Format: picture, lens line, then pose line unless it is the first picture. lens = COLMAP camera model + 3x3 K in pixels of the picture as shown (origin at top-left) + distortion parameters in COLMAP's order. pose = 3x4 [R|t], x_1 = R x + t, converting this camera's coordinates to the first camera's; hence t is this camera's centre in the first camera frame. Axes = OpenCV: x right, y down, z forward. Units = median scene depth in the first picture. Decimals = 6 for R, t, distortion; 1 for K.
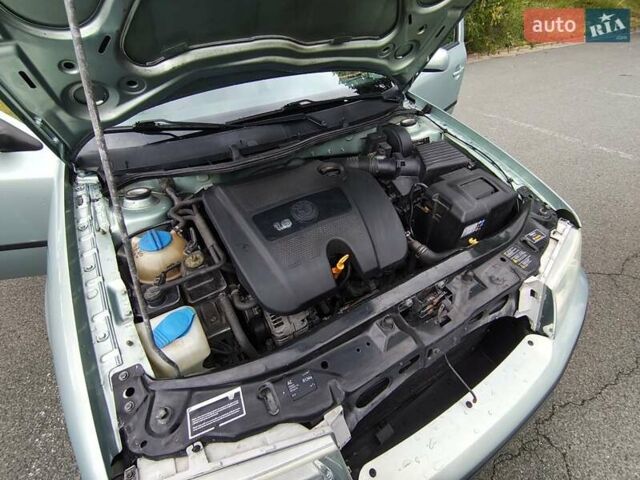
lens RADIAL K [[297.7, 0, 320.5], [0, 297.7, 246.1], [0, 0, 1]] dist [0.000882, -0.000633]
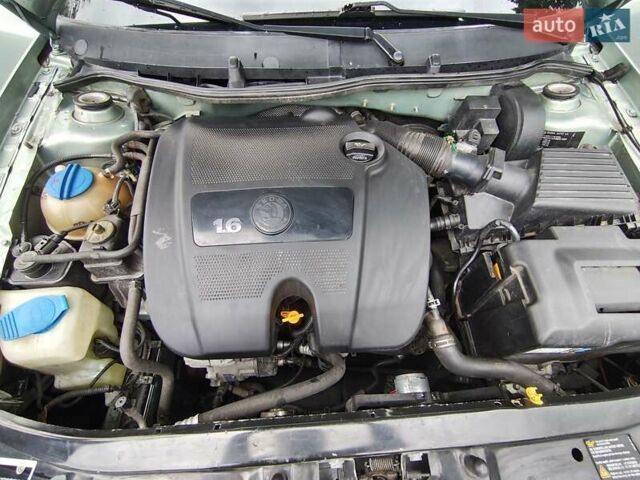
lens RADIAL K [[297.7, 0, 320.5], [0, 297.7, 246.1], [0, 0, 1]] dist [0.000882, -0.000633]
pose [[0.895680, 0.390567, -0.212640, 0.151641], [-0.319968, 0.898080, 0.301784, -0.217367], [0.308835, -0.202264, 0.929360, 0.359132]]
